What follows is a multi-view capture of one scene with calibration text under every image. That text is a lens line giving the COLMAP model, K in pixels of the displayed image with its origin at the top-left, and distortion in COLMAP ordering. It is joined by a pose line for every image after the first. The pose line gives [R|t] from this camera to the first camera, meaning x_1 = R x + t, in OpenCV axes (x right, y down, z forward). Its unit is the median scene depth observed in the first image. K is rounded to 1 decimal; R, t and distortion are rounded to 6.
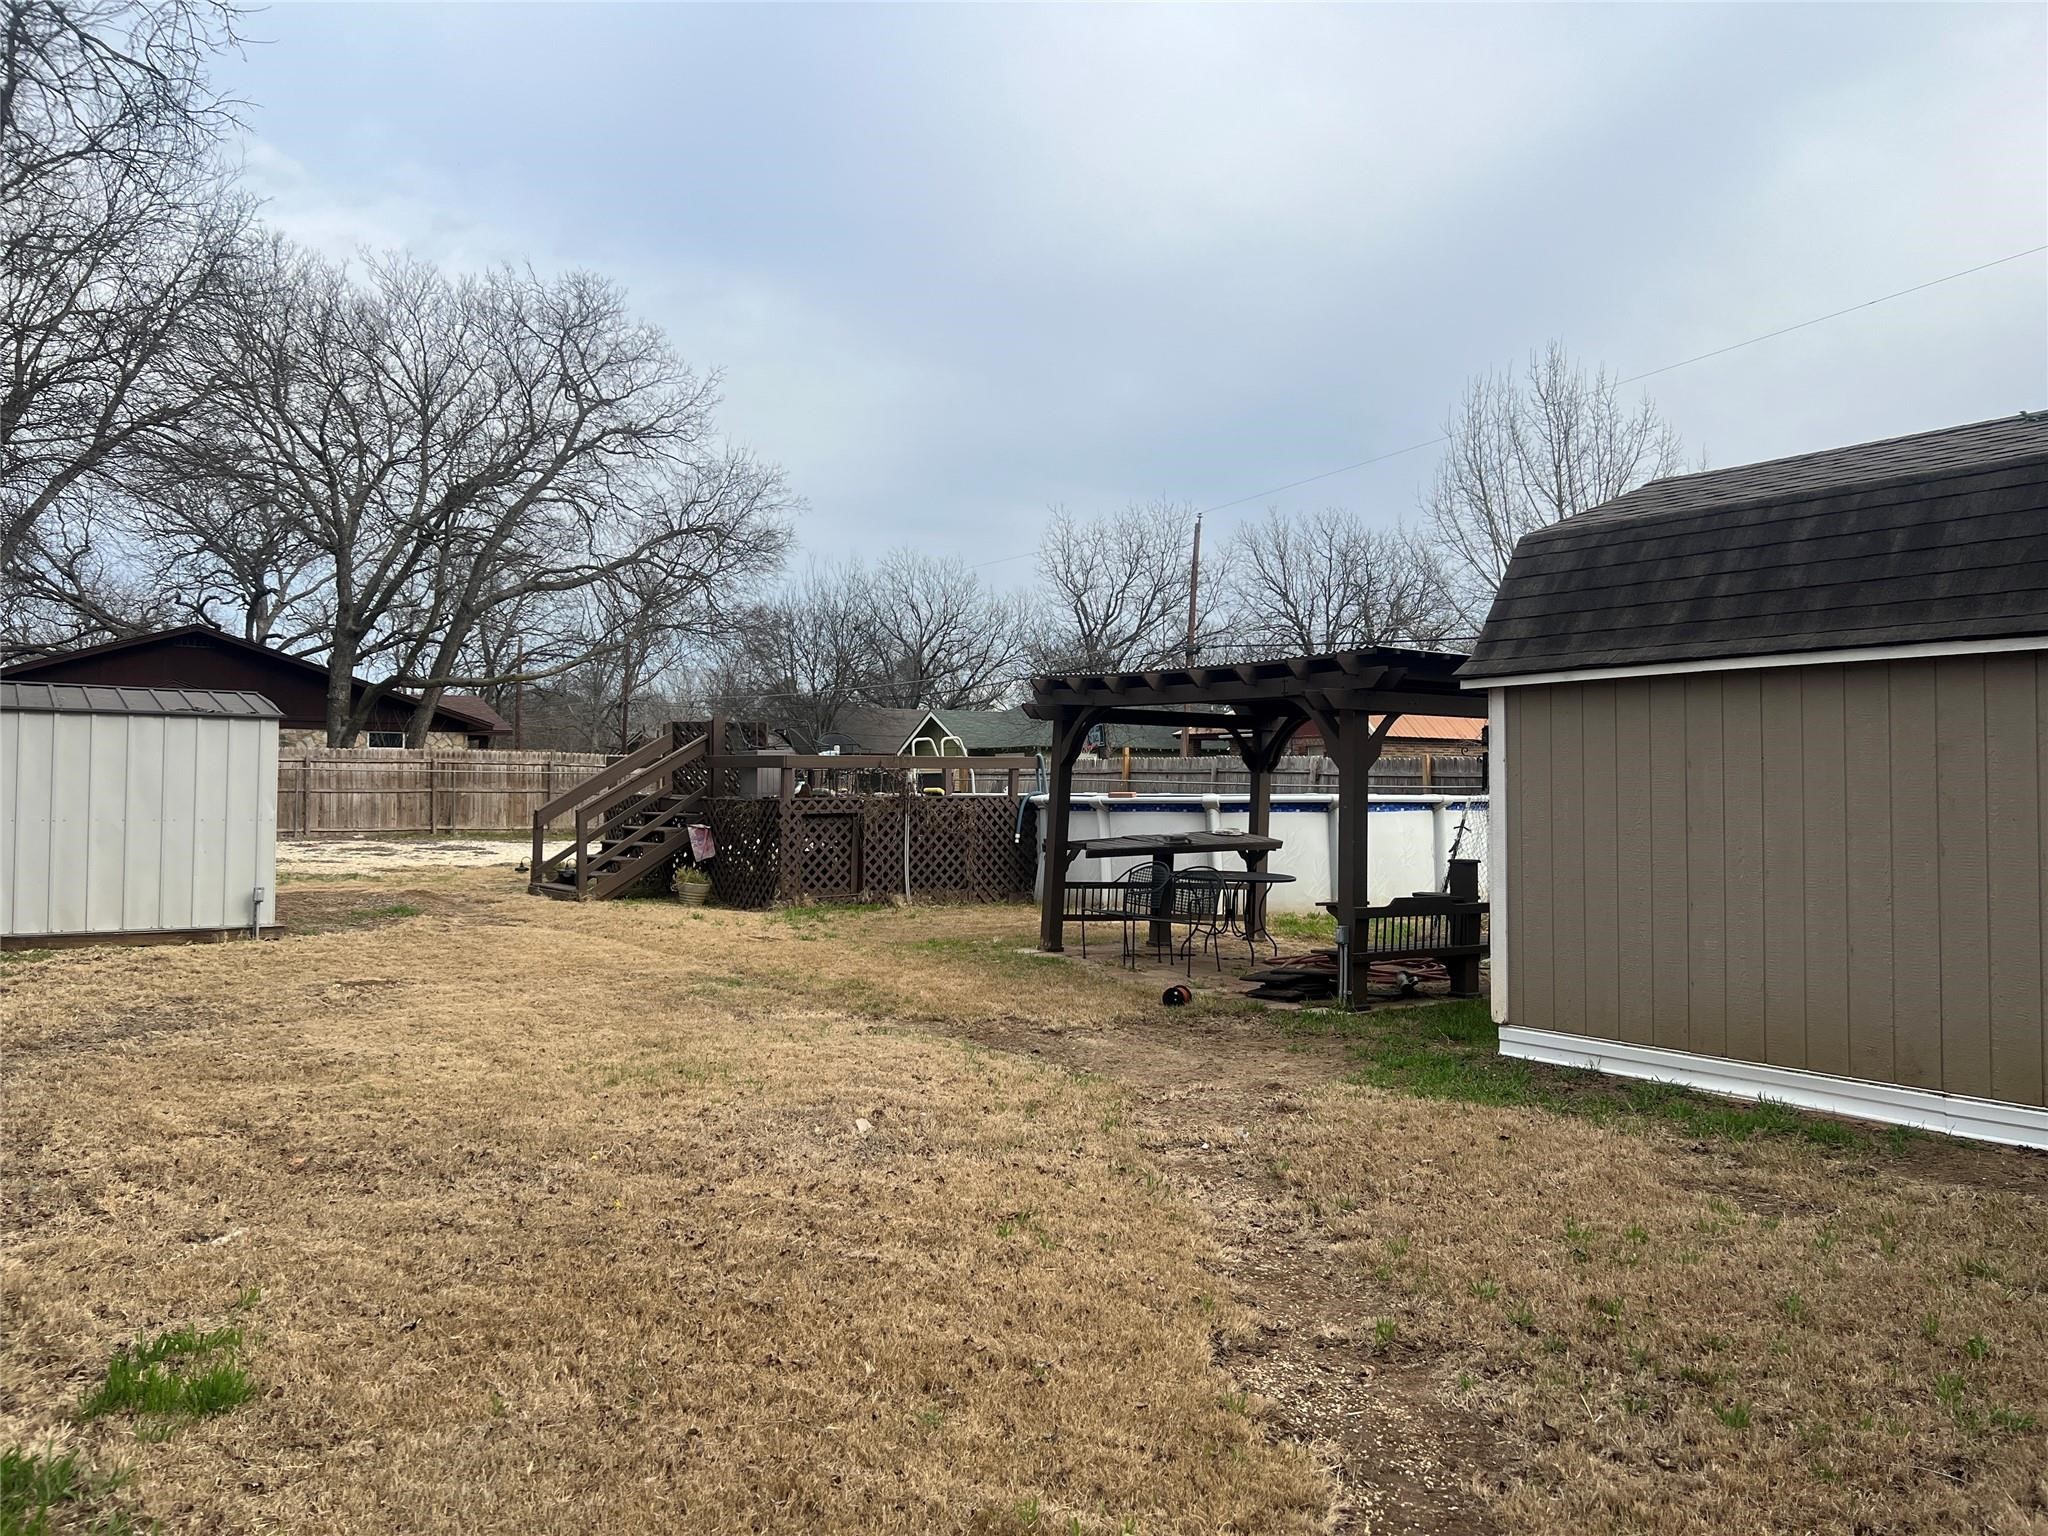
lens RADIAL K [[1534.2, 0, 1052.1], [0, 1534.2, 760.2], [0, 0, 1]] dist [0.054998, -0.040311]
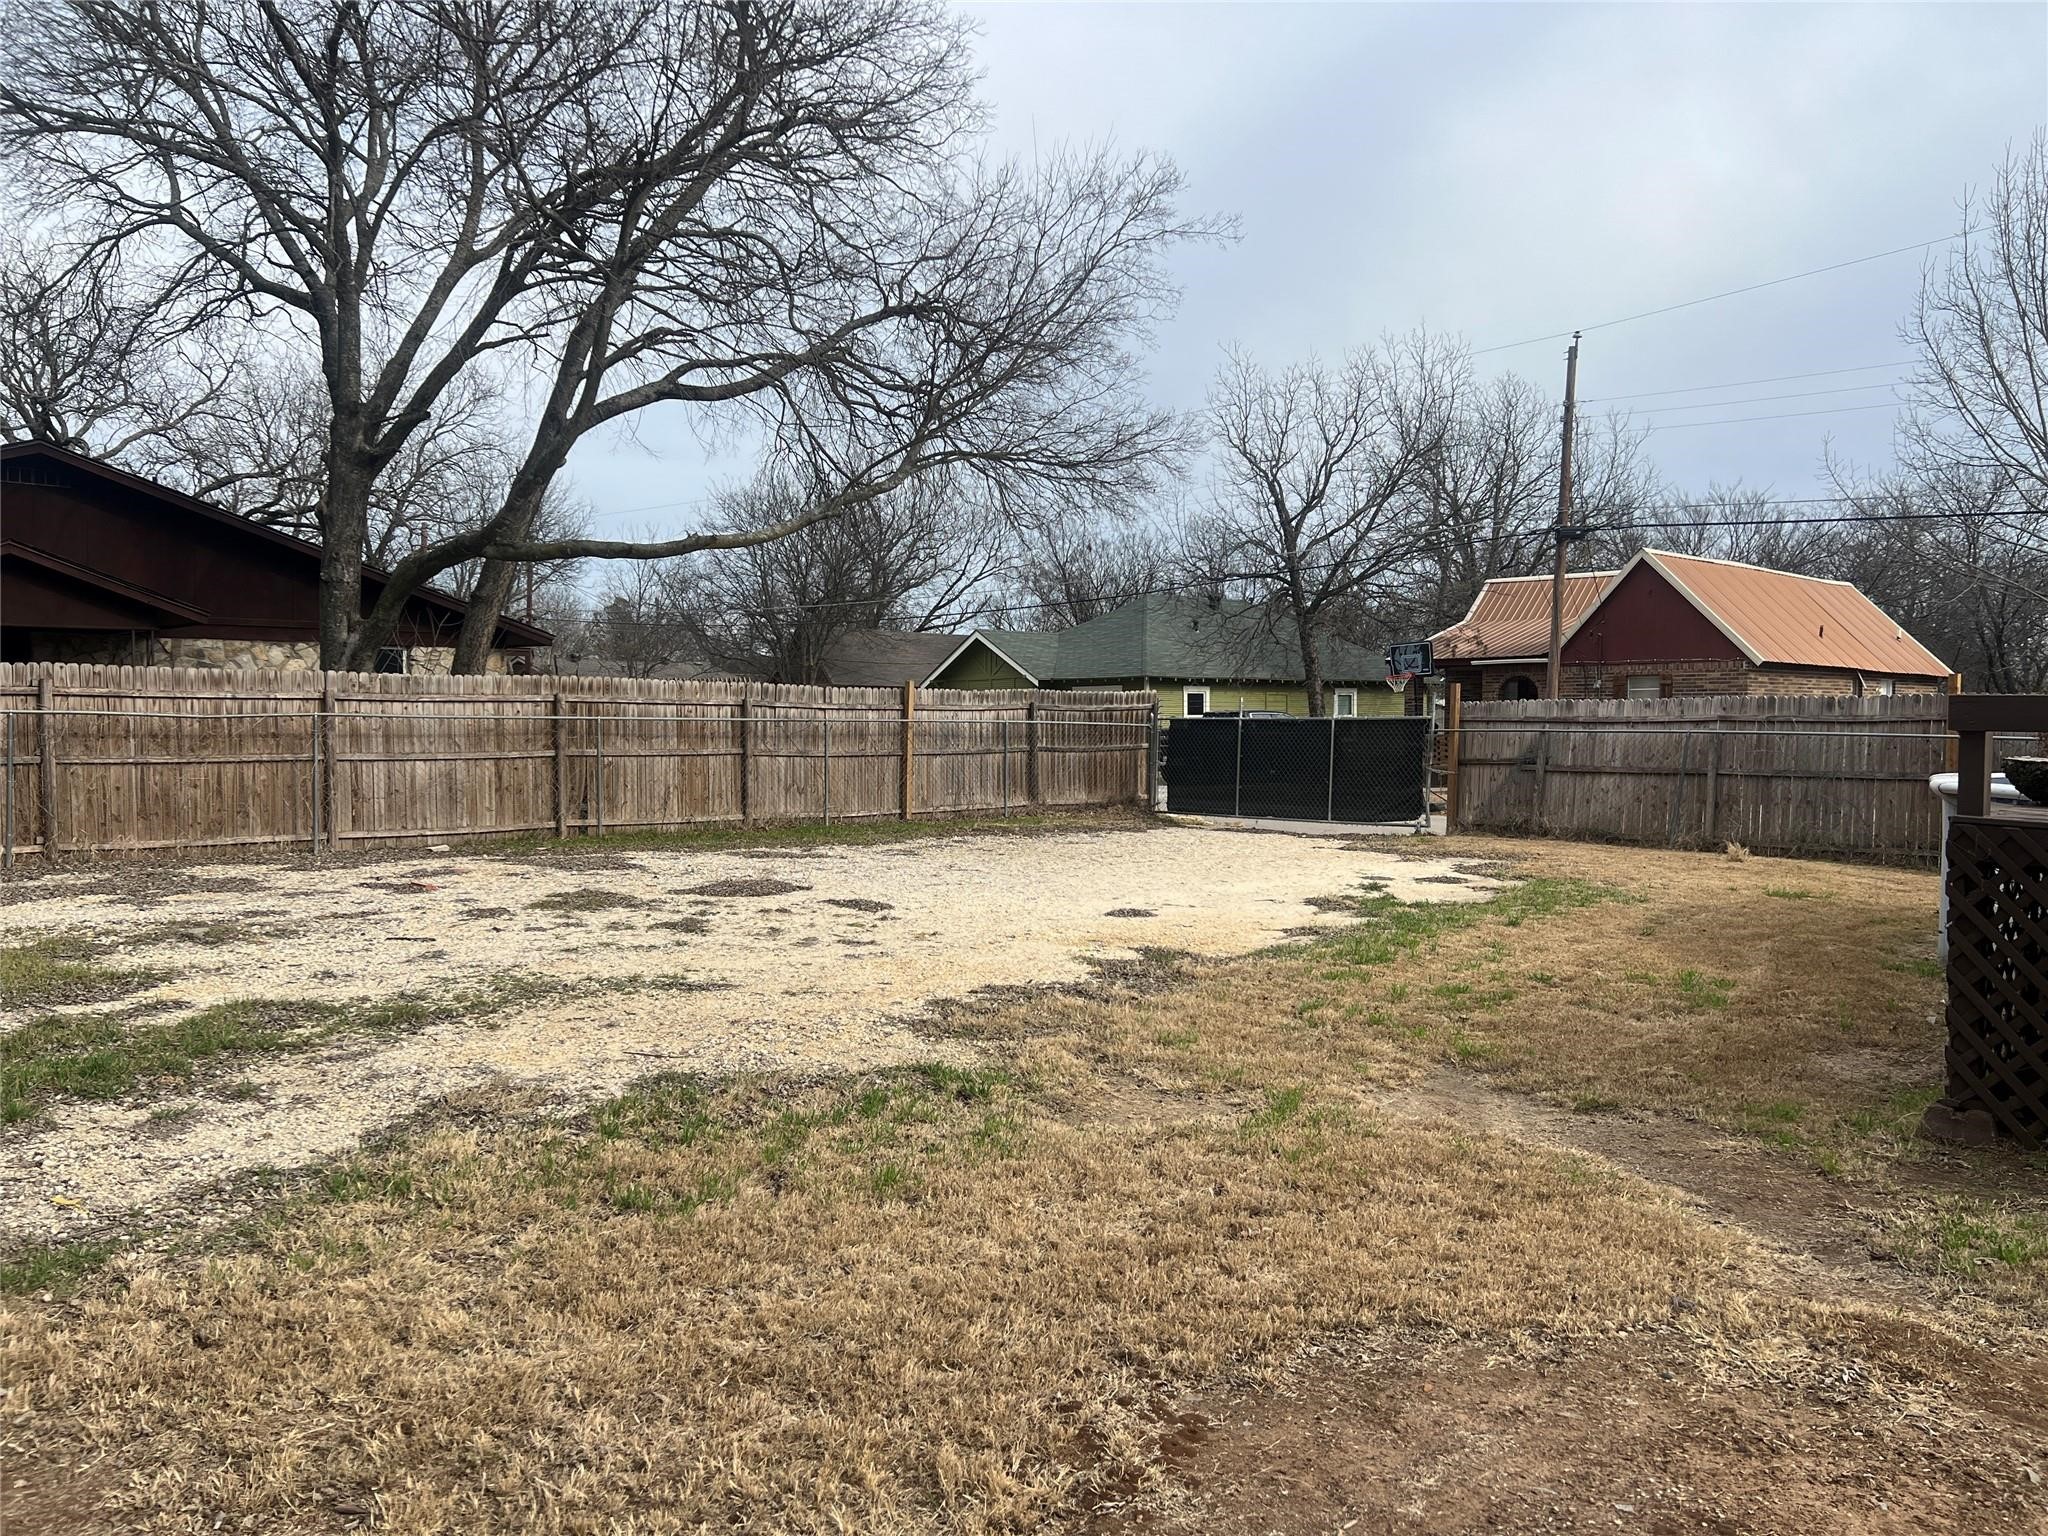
lens RADIAL K [[1534.2, 0, 1052.1], [0, 1534.2, 760.2], [0, 0, 1]] dist [0.054998, -0.040311]
pose [[0.989427, -0.007418, 0.144843, -0.294644], [0.001050, 0.999032, 0.043988, -0.001372], [-0.145029, -0.043370, 0.988476, 0.431820]]
